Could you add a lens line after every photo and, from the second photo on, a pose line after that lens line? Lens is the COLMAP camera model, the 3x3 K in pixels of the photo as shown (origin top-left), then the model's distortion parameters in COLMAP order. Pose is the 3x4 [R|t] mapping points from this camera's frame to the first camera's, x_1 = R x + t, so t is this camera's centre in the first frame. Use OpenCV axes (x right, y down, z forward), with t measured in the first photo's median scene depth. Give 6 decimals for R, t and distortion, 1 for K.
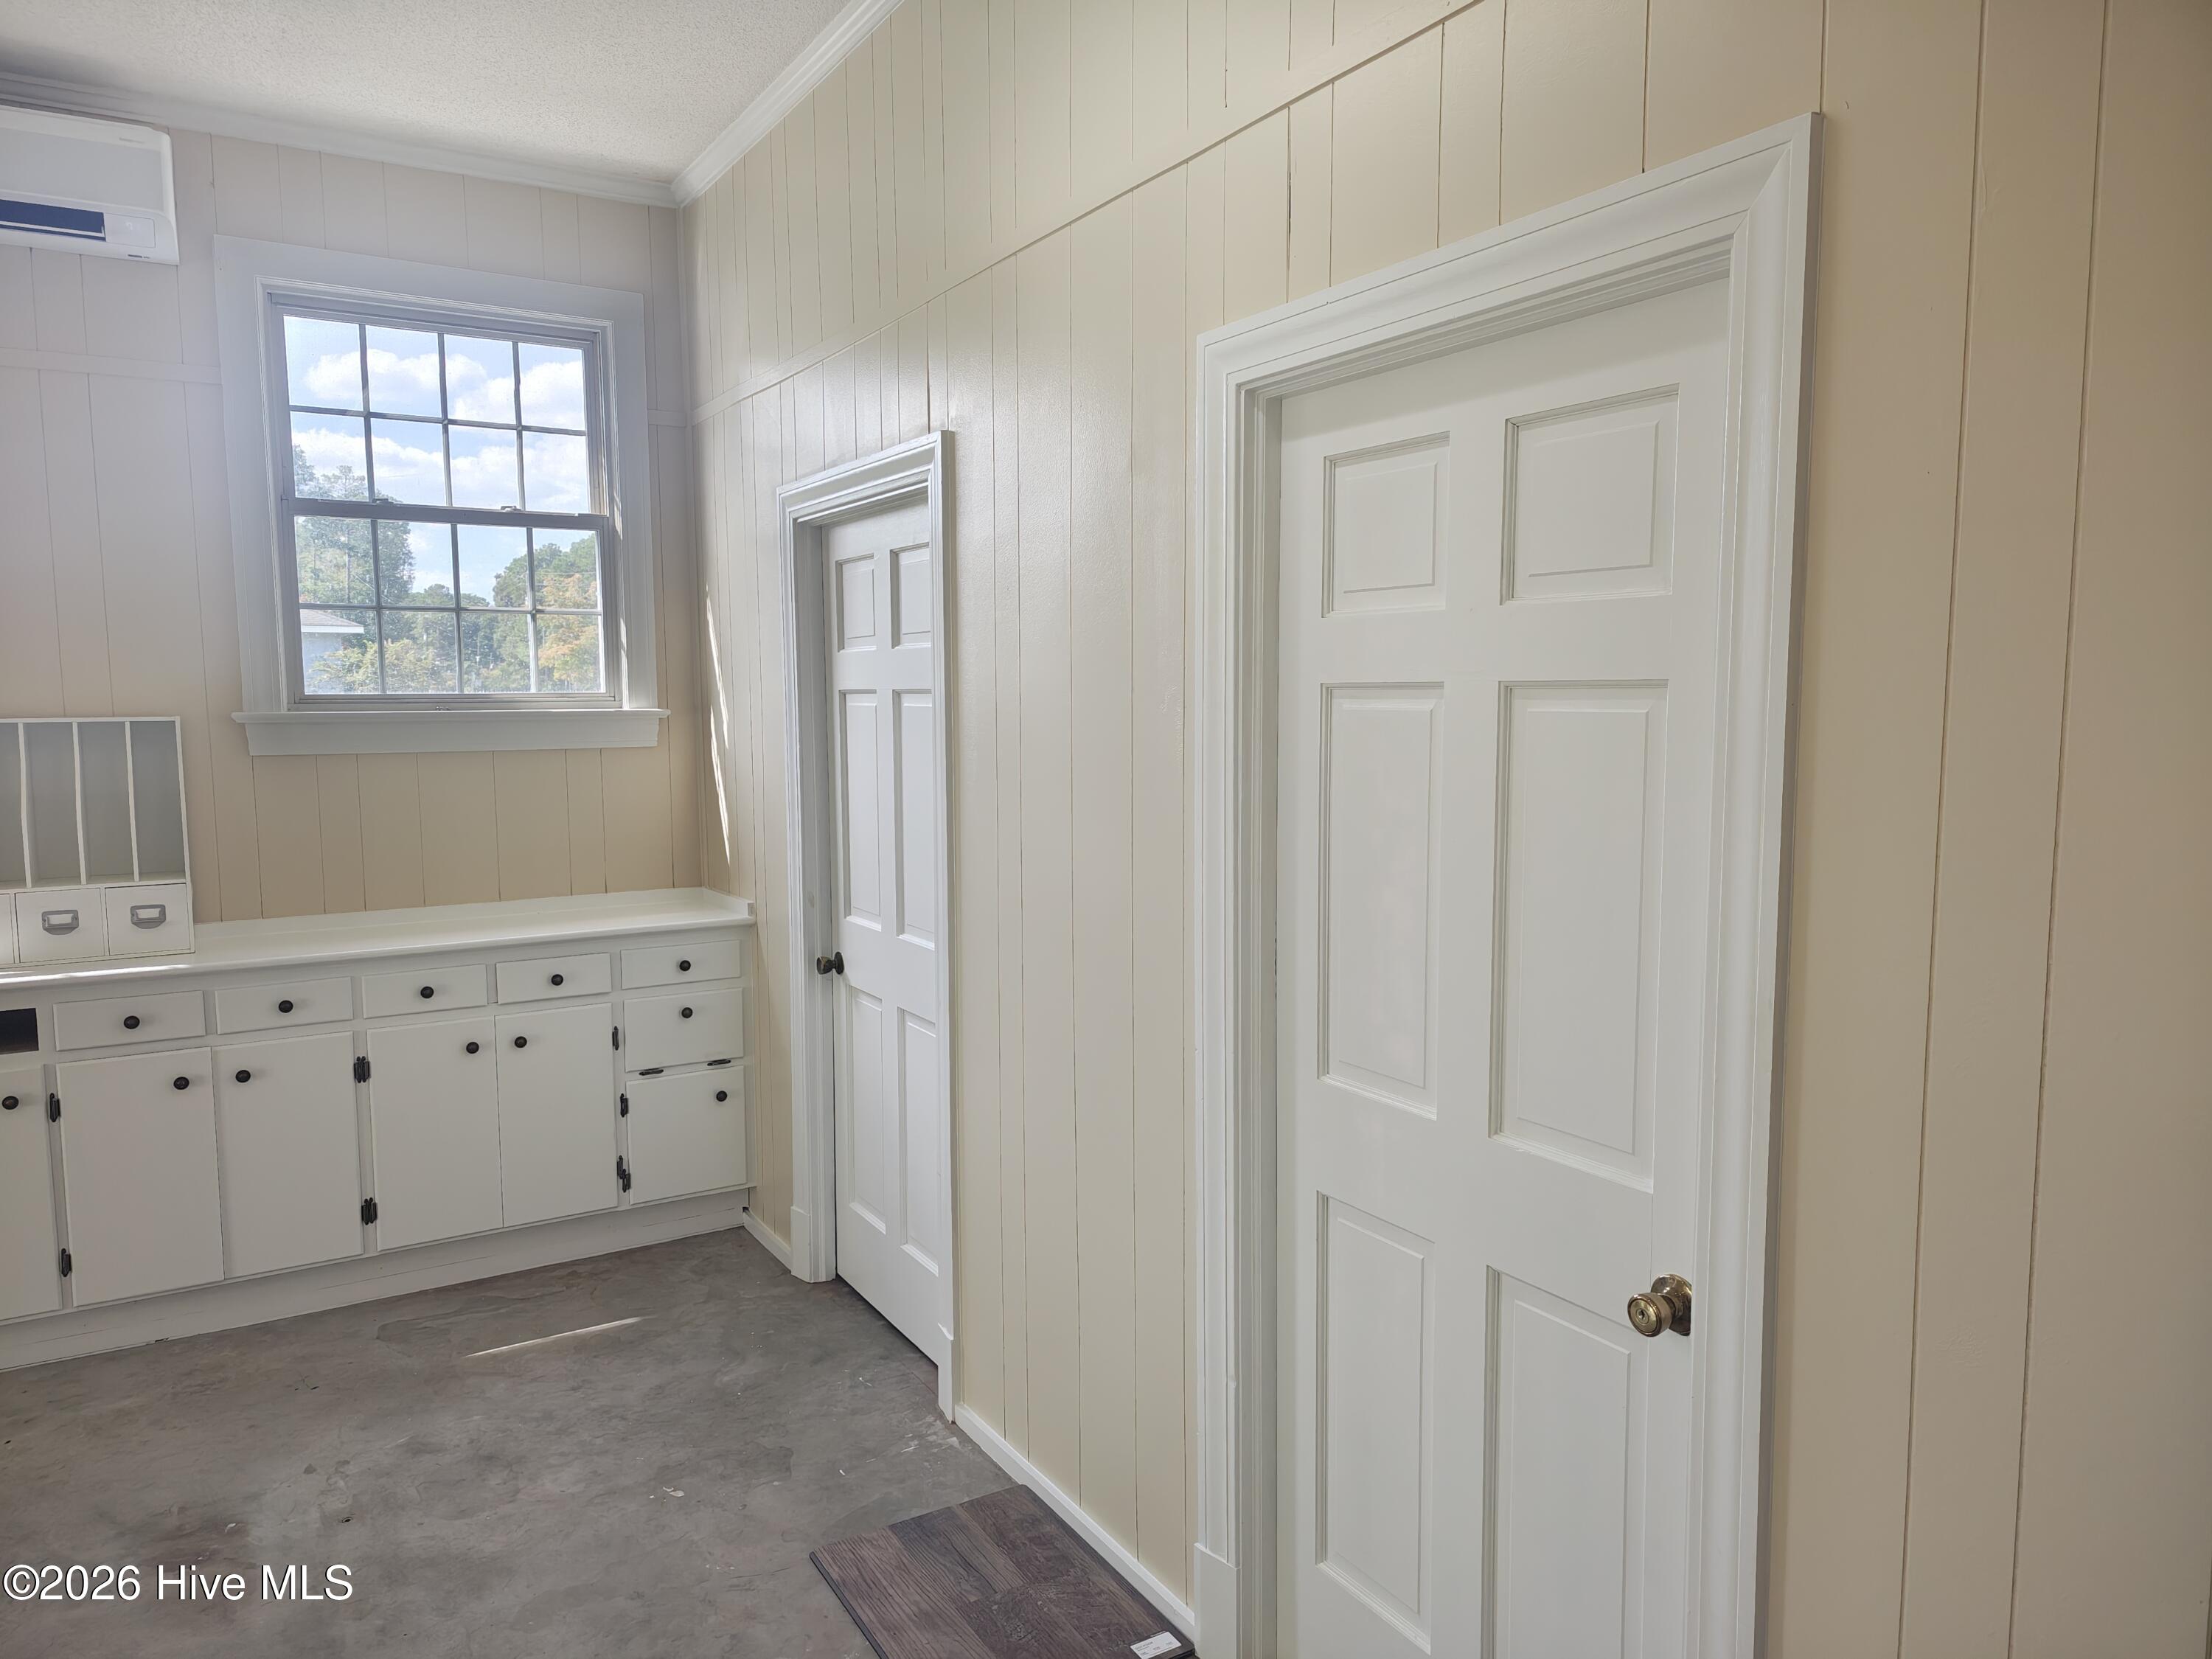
lens RADIAL K [[1511.8, 0, 1097.9], [0, 1511.8, 840.3], [0, 0, 1]] dist [0.042937, -0.024588]
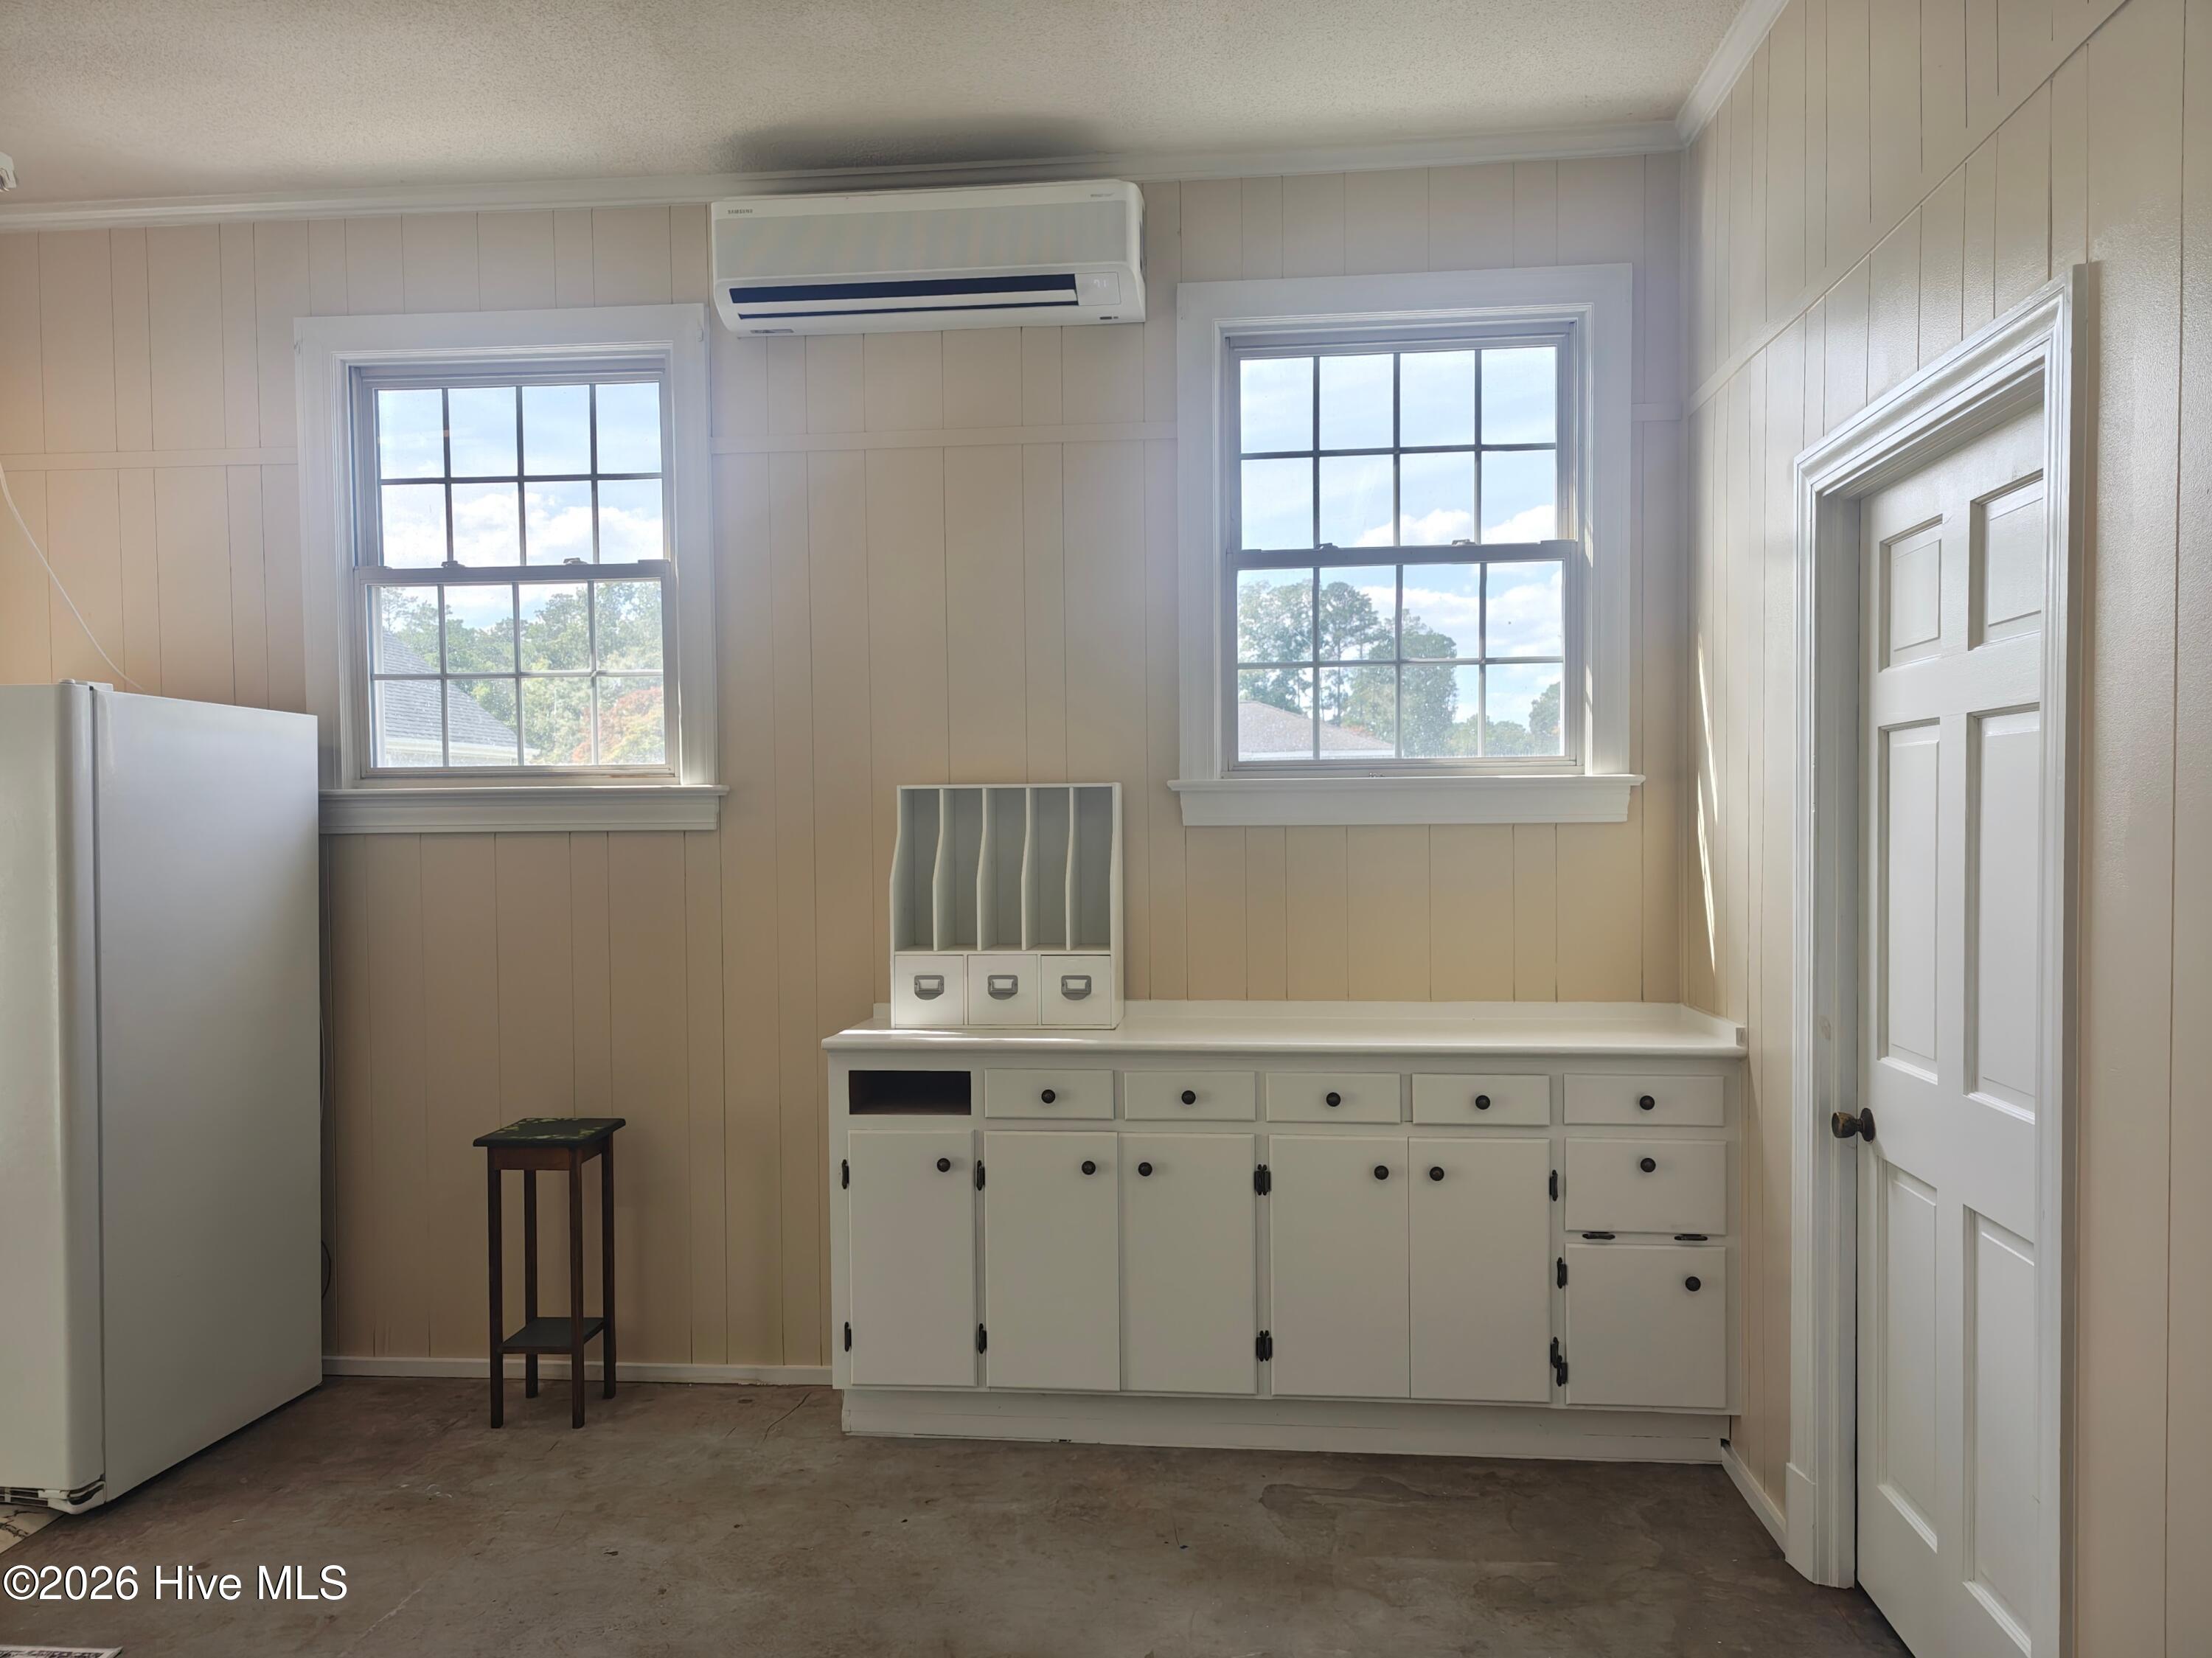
lens RADIAL K [[1511.7, 0, 1106.7], [0, 1511.7, 863.0], [0, 0, 1]] dist [0.042937, -0.024588]
pose [[0.796320, 0.014529, -0.604701, -0.029426], [-0.055355, 0.997267, -0.048934, 0.016031], [0.602337, 0.072441, 0.794948, 0.237669]]
